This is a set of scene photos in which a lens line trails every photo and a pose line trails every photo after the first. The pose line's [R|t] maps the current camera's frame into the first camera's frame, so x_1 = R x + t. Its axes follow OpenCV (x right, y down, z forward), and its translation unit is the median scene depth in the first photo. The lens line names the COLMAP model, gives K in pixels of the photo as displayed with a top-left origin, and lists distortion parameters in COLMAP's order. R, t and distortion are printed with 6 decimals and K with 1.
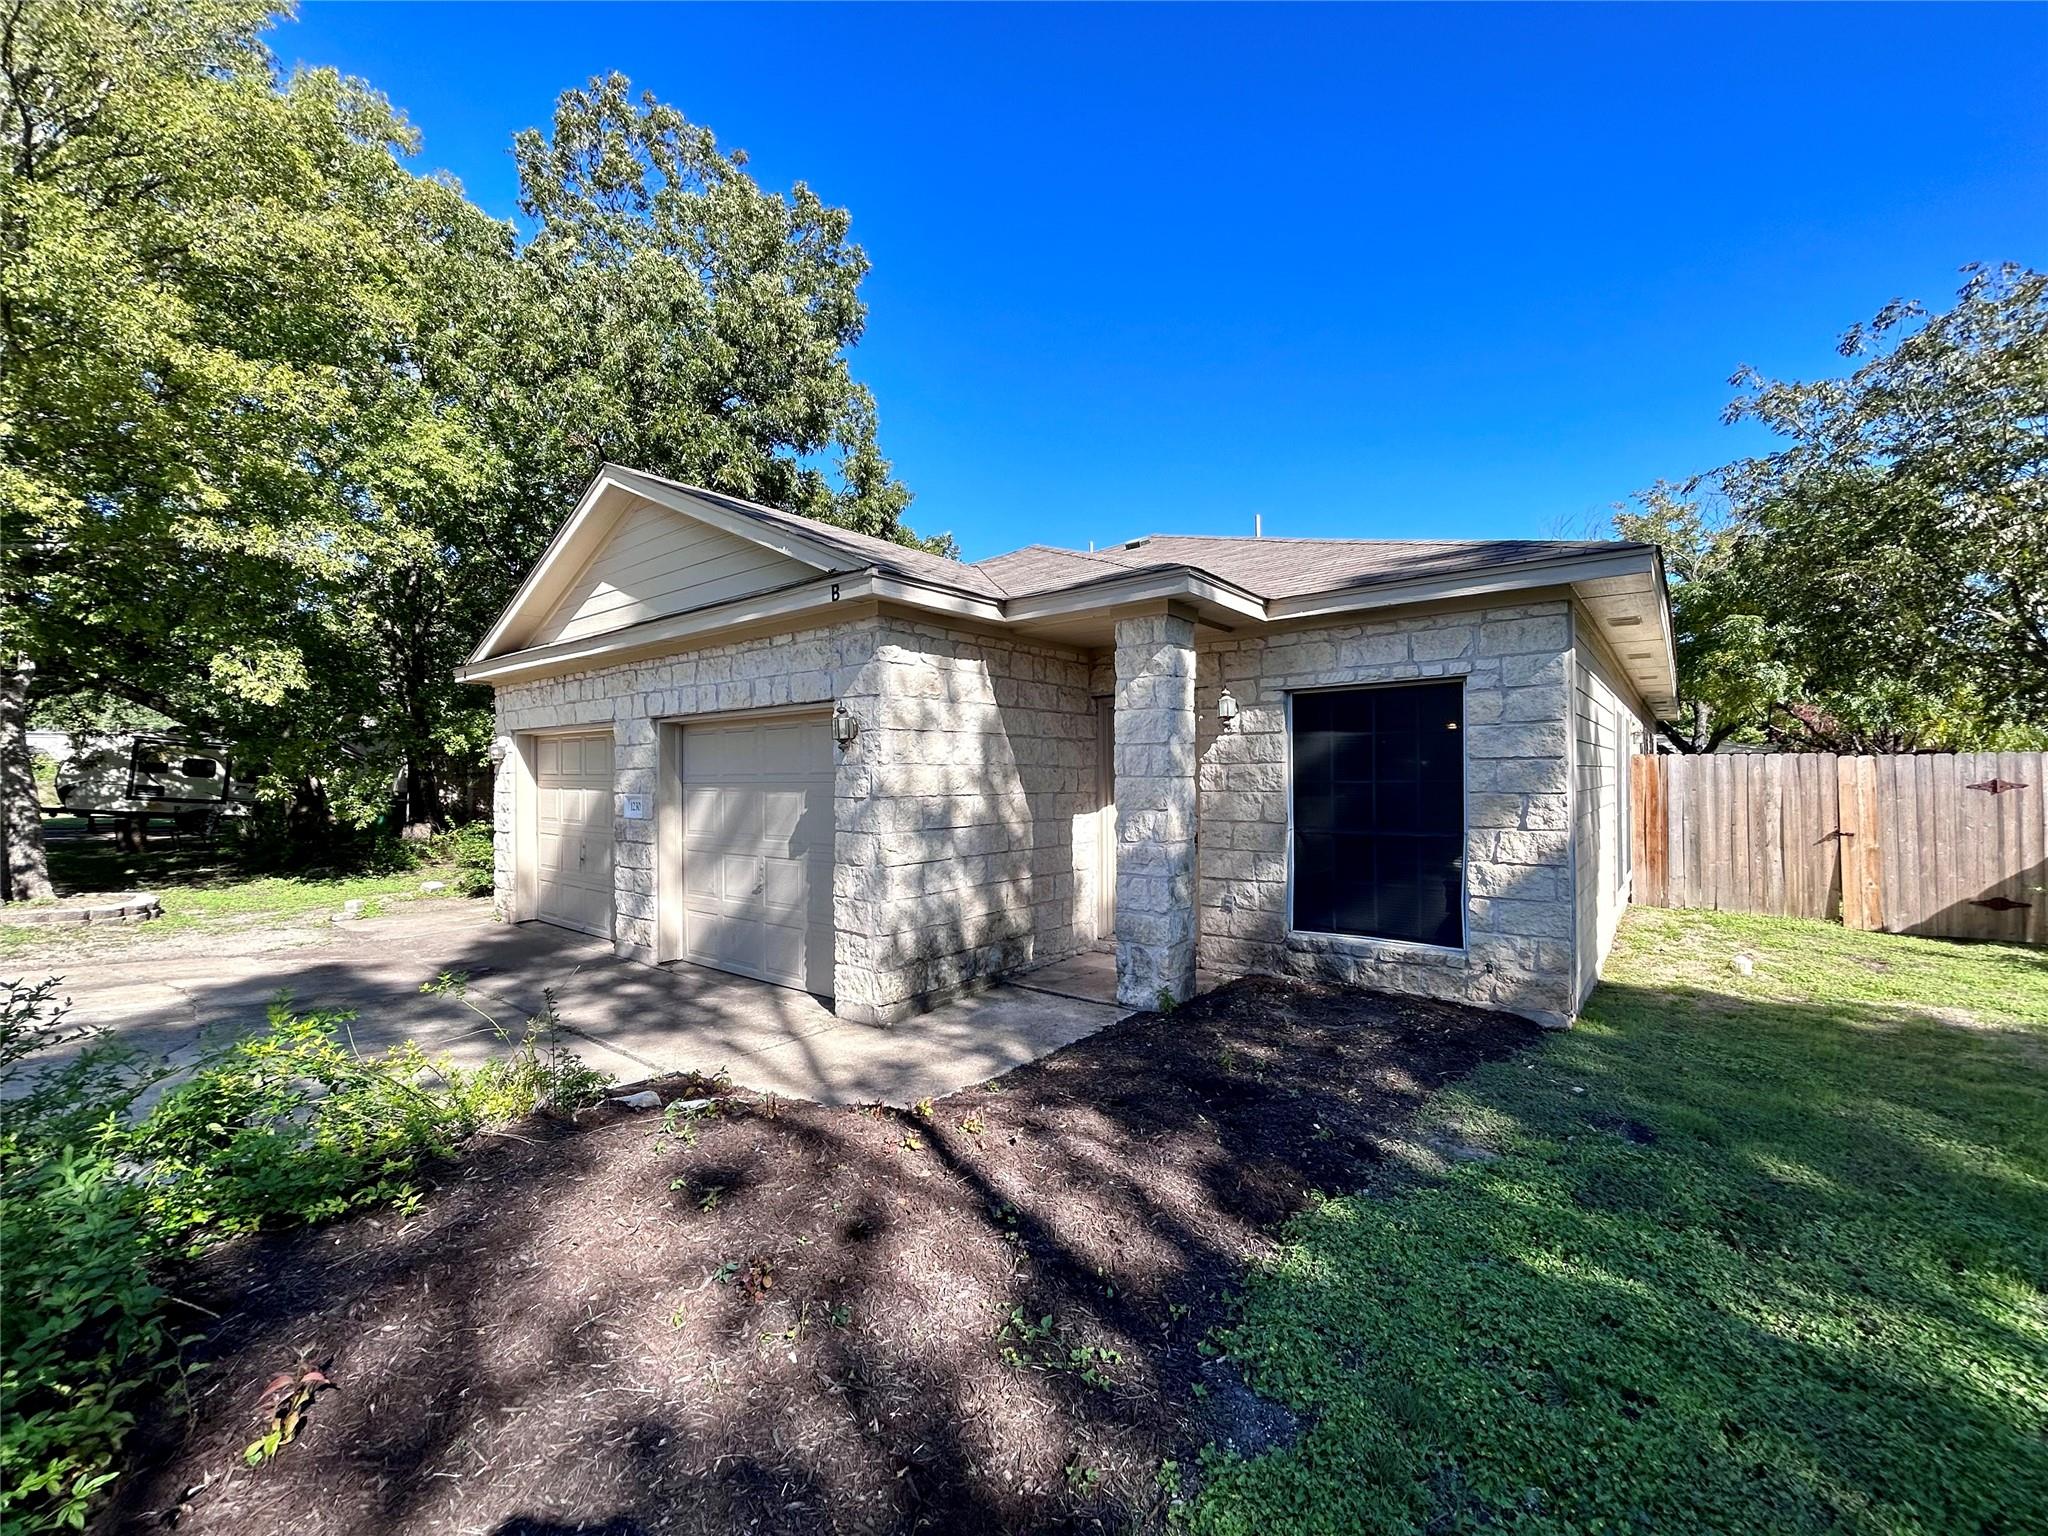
lens RADIAL K [[821.2, 0, 1020.9], [0, 821.2, 779.4], [0, 0, 1]] dist [-0.001810, 0.000360]
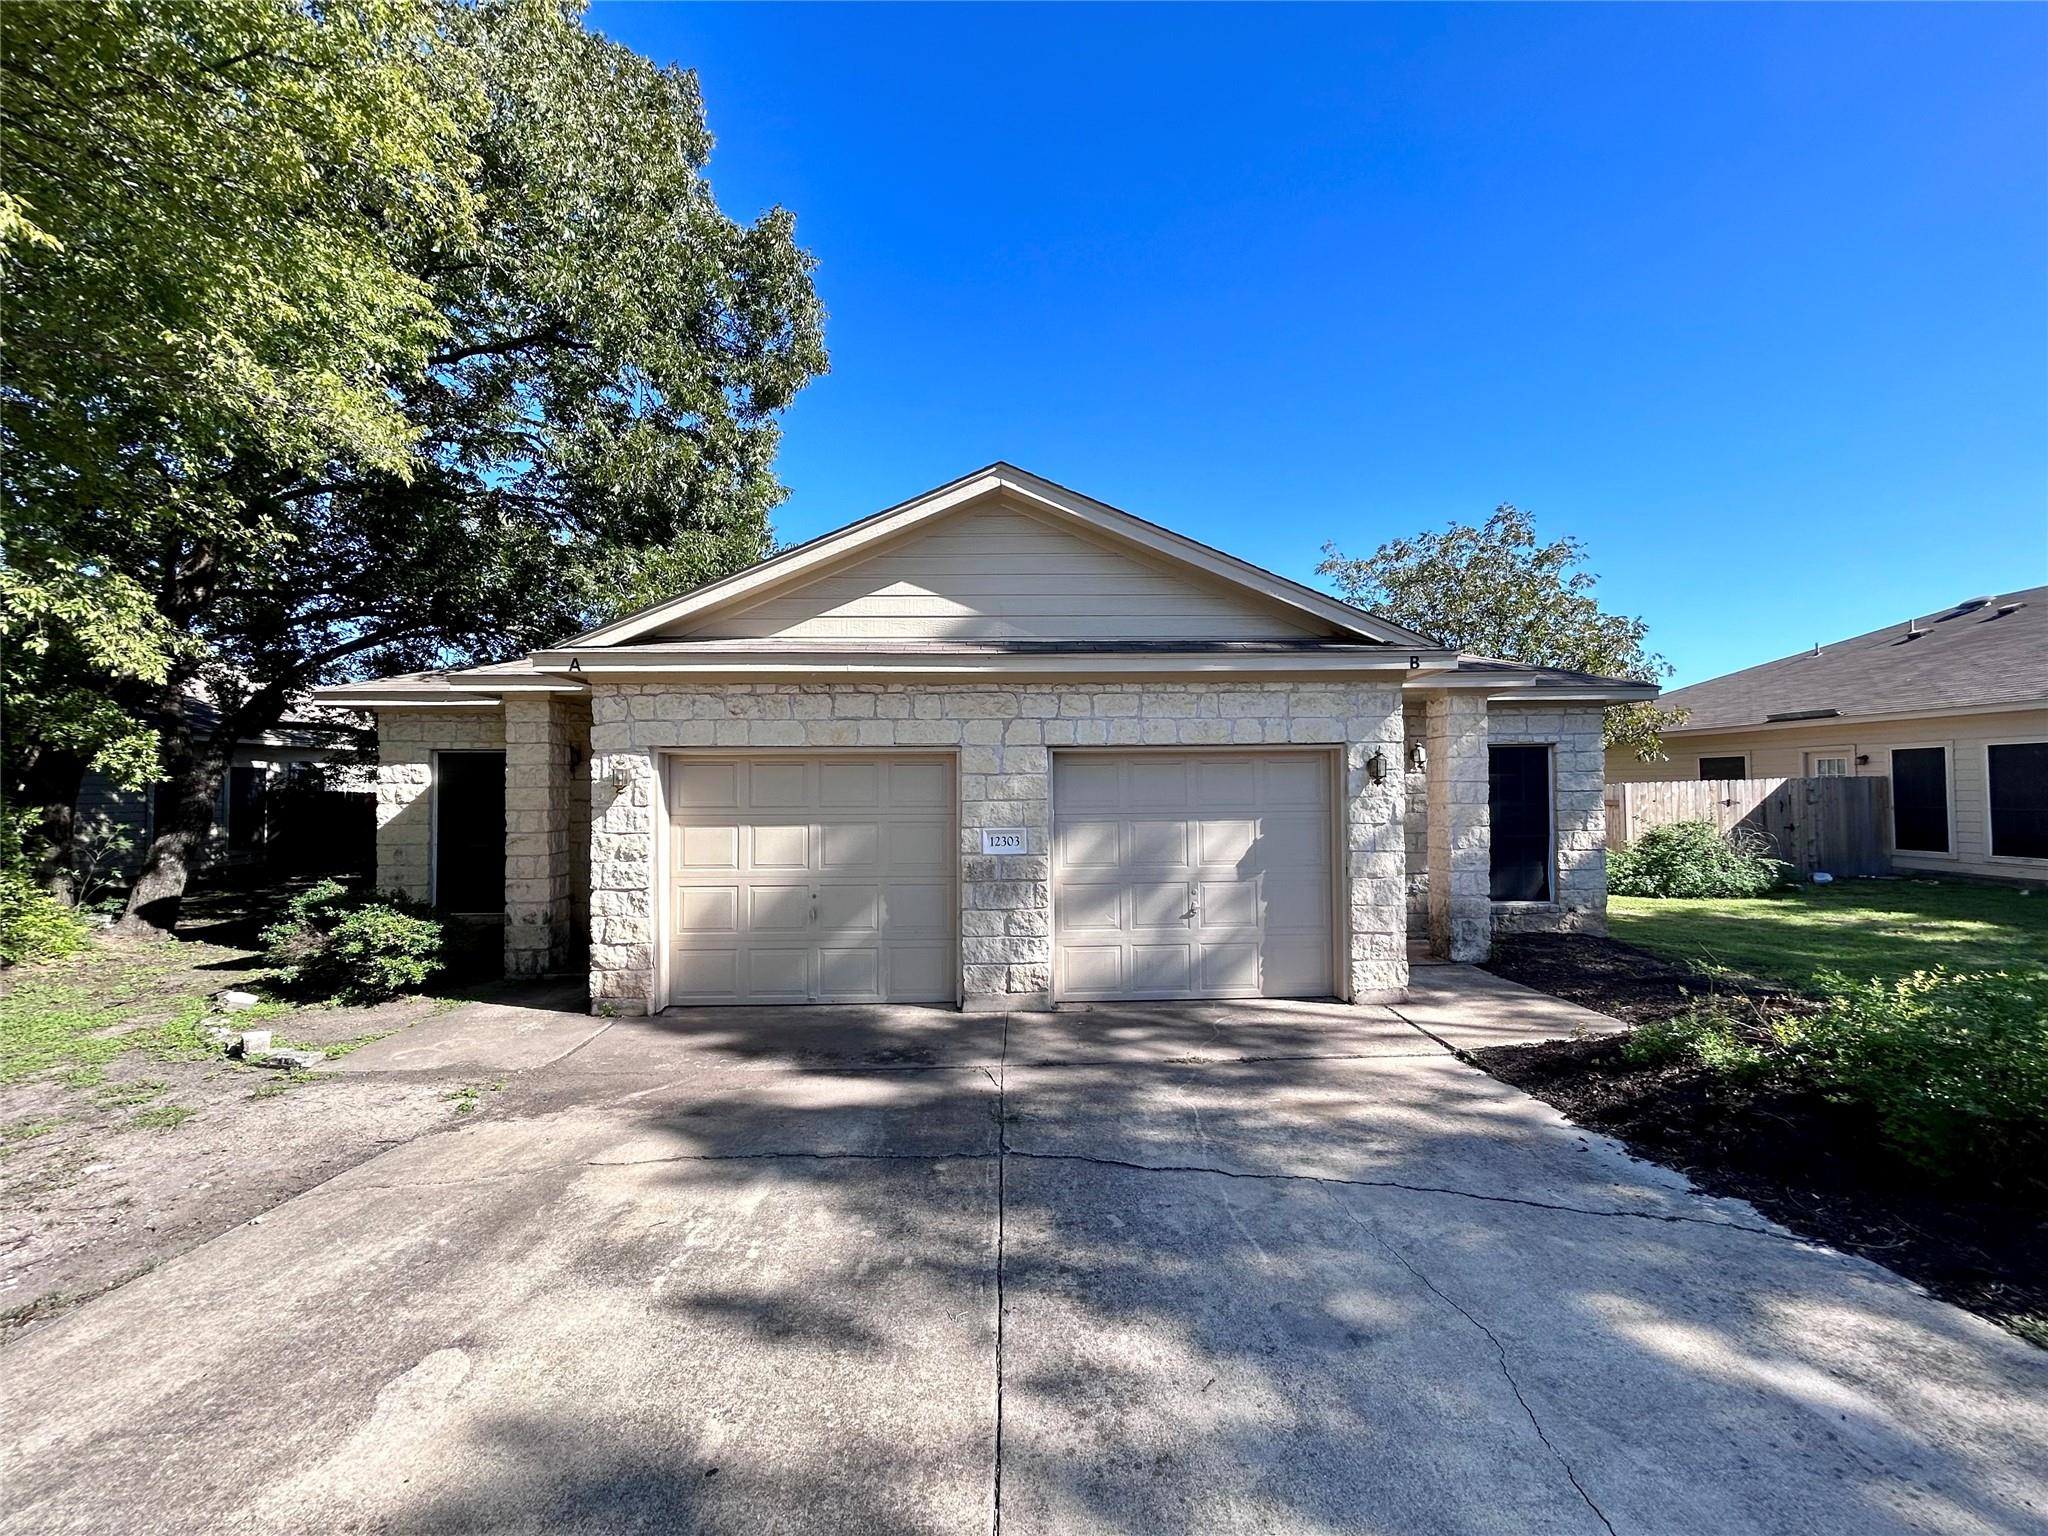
lens RADIAL K [[821.2, 0, 1027.0], [0, 821.2, 765.0], [0, 0, 1]] dist [-0.001810, 0.000360]
pose [[0.757350, 0.018131, 0.652758, -1.445782], [0.008239, 0.999270, -0.037315, -0.024705], [-0.652957, 0.033639, 0.756647, 0.412458]]
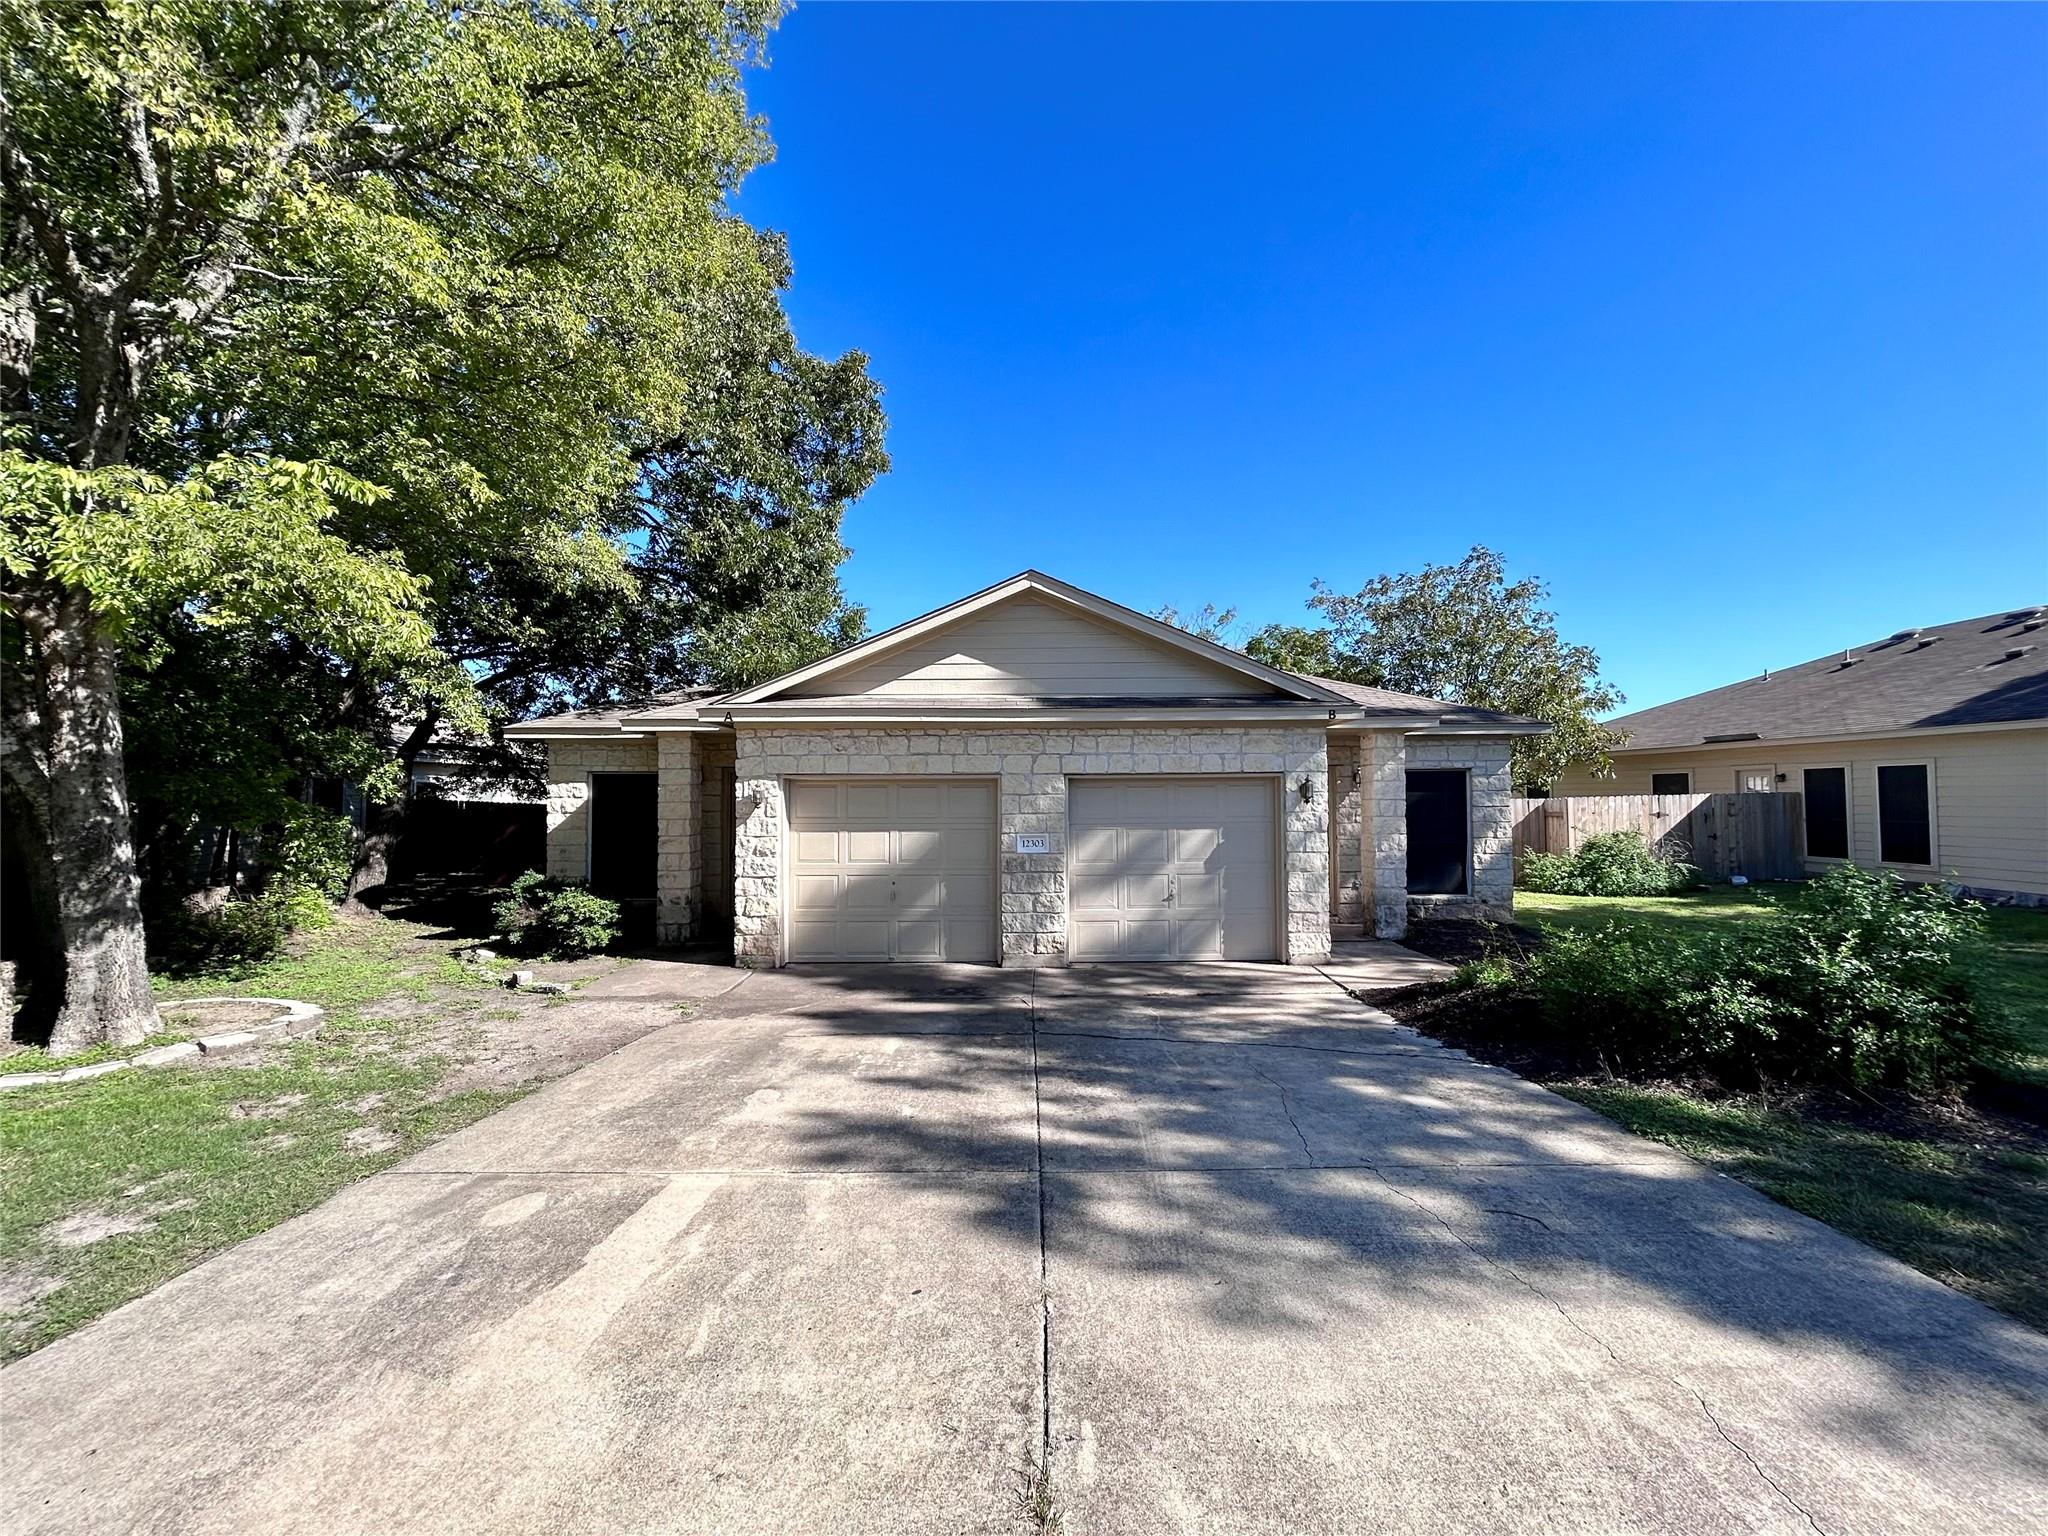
lens RADIAL K [[821.2, 0, 1024.2], [0, 821.2, 769.2], [0, 0, 1]] dist [-0.001810, 0.000360]
pose [[0.775412, 0.021615, 0.631086, -1.756582], [0.005195, 0.999162, -0.040605, -0.041461], [-0.631435, 0.034764, 0.774650, 0.057862]]
